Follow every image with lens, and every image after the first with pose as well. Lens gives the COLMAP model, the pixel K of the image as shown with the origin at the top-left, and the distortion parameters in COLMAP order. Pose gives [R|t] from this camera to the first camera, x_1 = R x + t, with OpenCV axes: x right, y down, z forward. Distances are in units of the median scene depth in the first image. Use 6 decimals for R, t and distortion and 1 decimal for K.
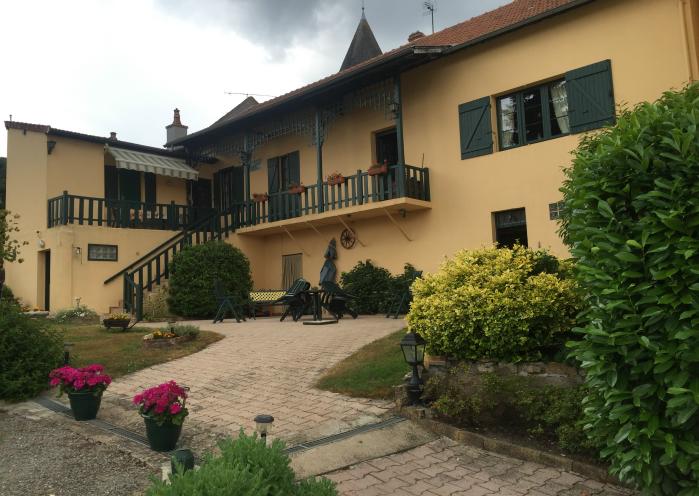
lens RADIAL K [[570.2, 0, 344.5], [0, 570.2, 246.9], [0, 0, 1]] dist [0.036706, -0.006907]
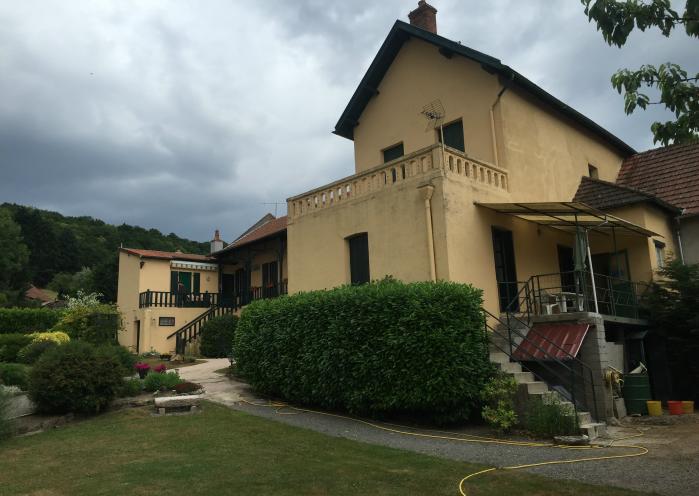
lens RADIAL K [[570.2, 0, 351.1], [0, 570.2, 244.8], [0, 0, 1]] dist [0.036706, -0.006907]
pose [[0.991447, -0.026032, -0.127886, 0.411704], [0.012792, 0.994571, -0.103275, -0.038518], [0.129880, 0.100756, 0.986397, -0.770262]]
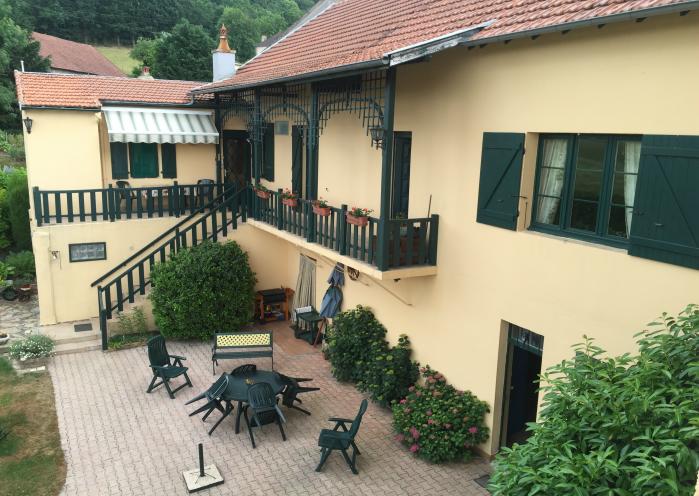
lens RADIAL K [[570.2, 0, 351.2], [0, 570.2, 252.1], [0, 0, 1]] dist [0.036706, -0.006907]
pose [[0.946042, 0.124285, -0.299263, 0.238360], [-0.026346, 0.949966, 0.311239, -0.281907], [0.322972, -0.286561, 0.901982, 0.327194]]
